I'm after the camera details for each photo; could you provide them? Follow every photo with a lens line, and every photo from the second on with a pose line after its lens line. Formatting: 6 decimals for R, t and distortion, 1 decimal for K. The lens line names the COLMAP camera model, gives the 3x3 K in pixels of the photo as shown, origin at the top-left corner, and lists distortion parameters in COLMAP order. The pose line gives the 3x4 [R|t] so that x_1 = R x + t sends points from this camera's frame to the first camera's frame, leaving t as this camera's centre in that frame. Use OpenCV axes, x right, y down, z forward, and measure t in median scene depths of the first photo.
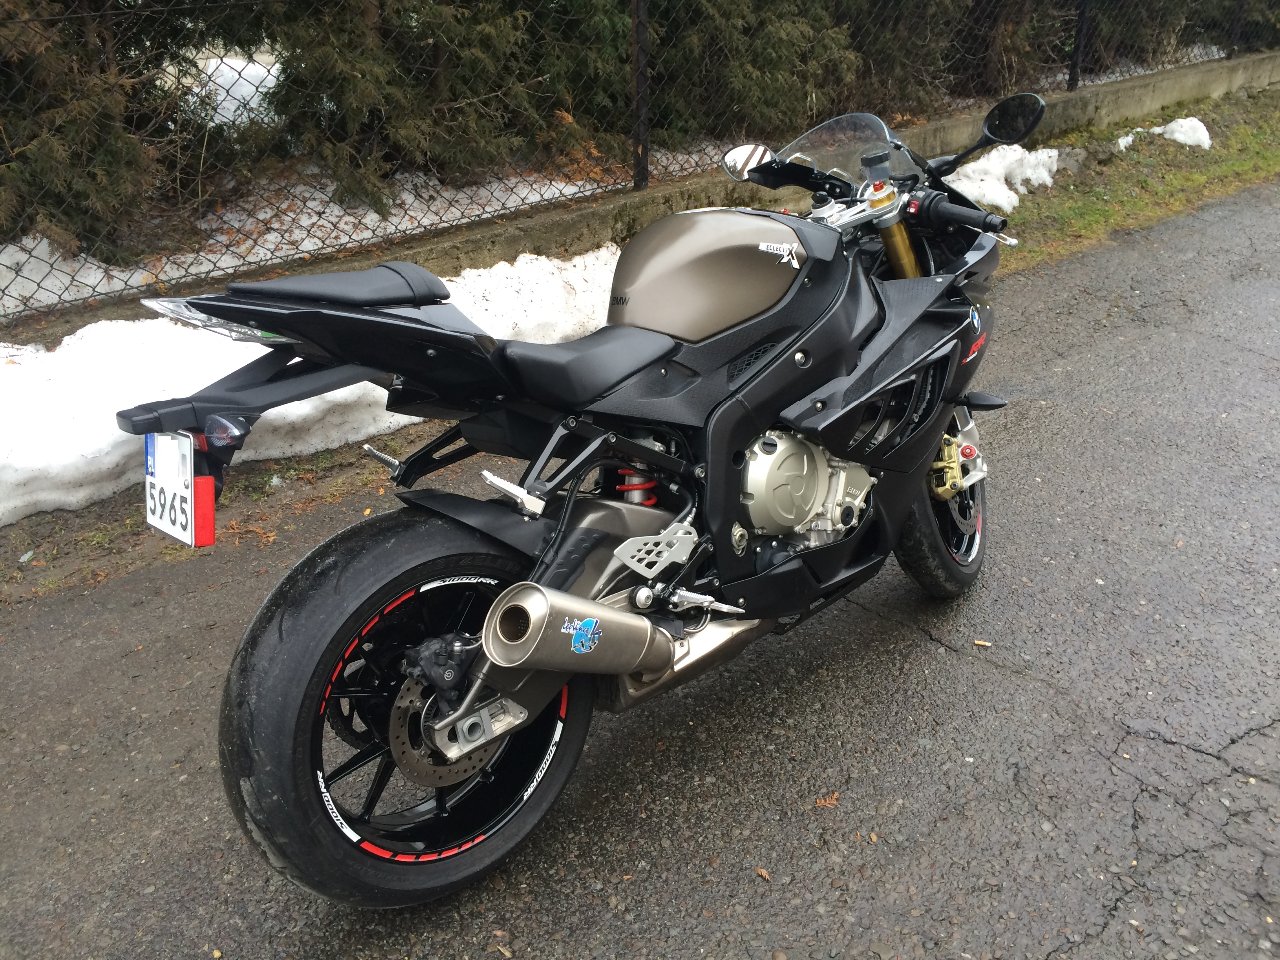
lens RADIAL K [[1067.1, 0, 640.0], [0, 1067.1, 480.0], [0, 0, 1]] dist [0.062496, 0.000016]
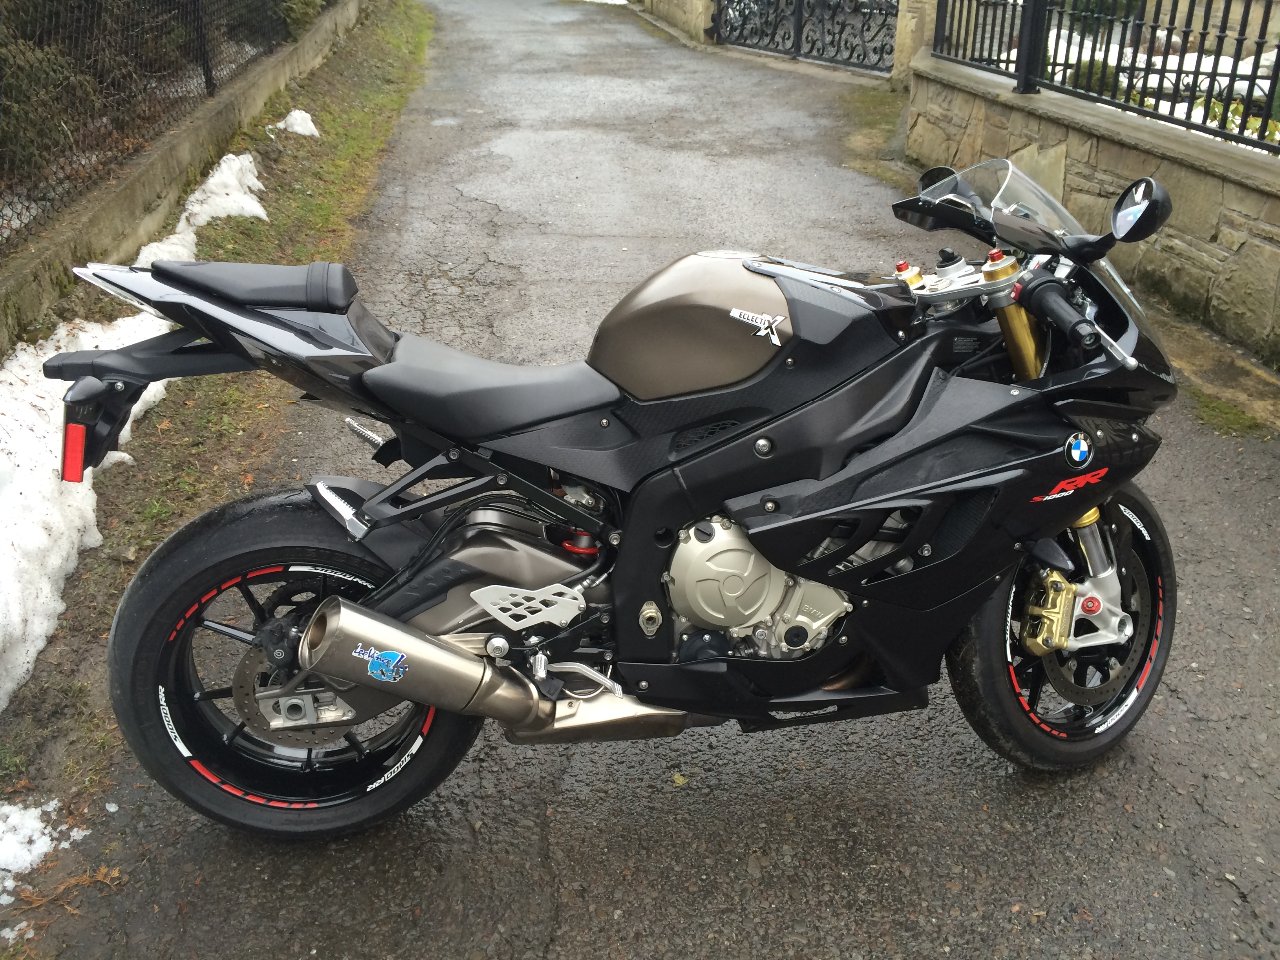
lens RADIAL K [[1067.1, 0, 640.0], [0, 1067.1, 480.0], [0, 0, 1]] dist [0.062496, 0.000016]
pose [[0.834896, 0.282161, -0.472582, 0.482319], [-0.243312, 0.959357, 0.142944, -0.187814], [0.493708, -0.004358, 0.869617, 0.203996]]
